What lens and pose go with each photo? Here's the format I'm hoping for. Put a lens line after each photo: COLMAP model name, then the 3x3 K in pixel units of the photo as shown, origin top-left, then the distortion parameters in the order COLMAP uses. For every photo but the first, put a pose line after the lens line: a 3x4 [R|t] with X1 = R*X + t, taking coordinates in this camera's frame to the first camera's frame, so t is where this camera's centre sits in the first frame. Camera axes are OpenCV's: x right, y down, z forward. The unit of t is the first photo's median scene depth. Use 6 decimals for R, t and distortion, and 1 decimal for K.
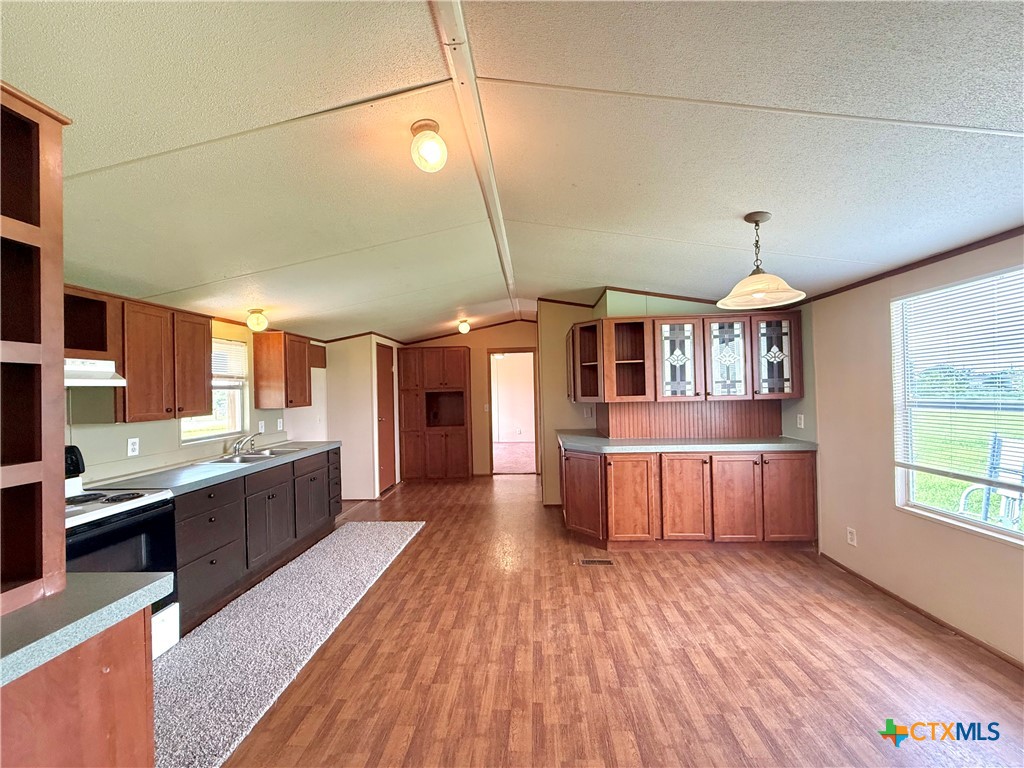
lens RADIAL K [[405.7, 0, 510.2], [0, 405.7, 385.4], [0, 0, 1]] dist [-0.001621, -0.000229]
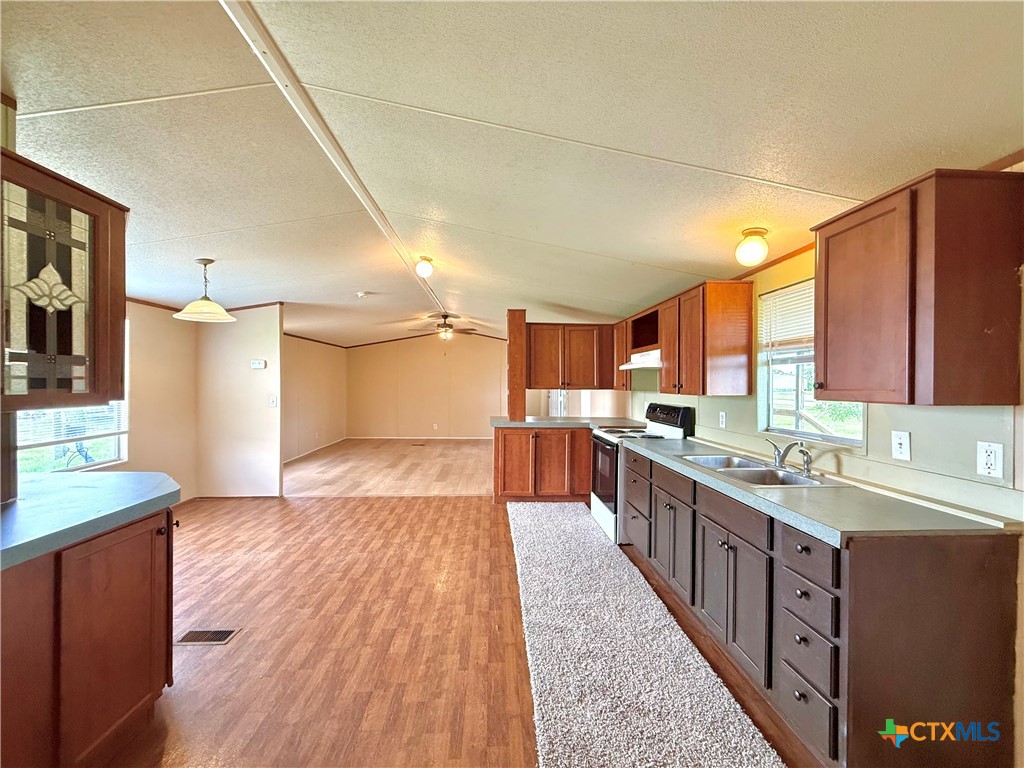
lens RADIAL K [[428.3, 0, 512.0], [0, 428.3, 384.0], [0, 0, 1]] dist [0.035854, -0.000007]
pose [[-0.994342, 0.023280, -0.103642, -0.202918], [0.023416, 0.999726, -0.000097, 0.034978], [0.103611, -0.002523, -0.994615, 1.659155]]
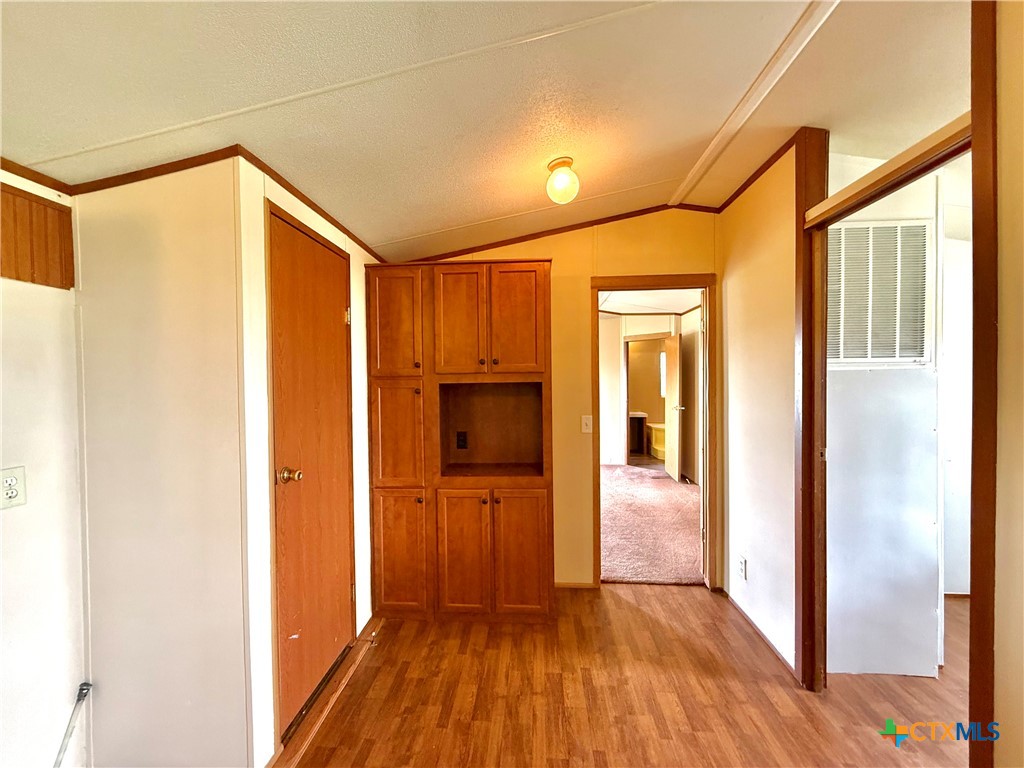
lens RADIAL K [[405.3, 0, 513.5], [0, 405.3, 389.5], [0, 0, 1]] dist [-0.001524, -0.000072]
pose [[0.999902, 0.007805, -0.011589, -0.246841], [-0.007510, 0.999652, 0.025288, 0.022491], [0.011783, -0.025198, 0.999613, 1.130379]]
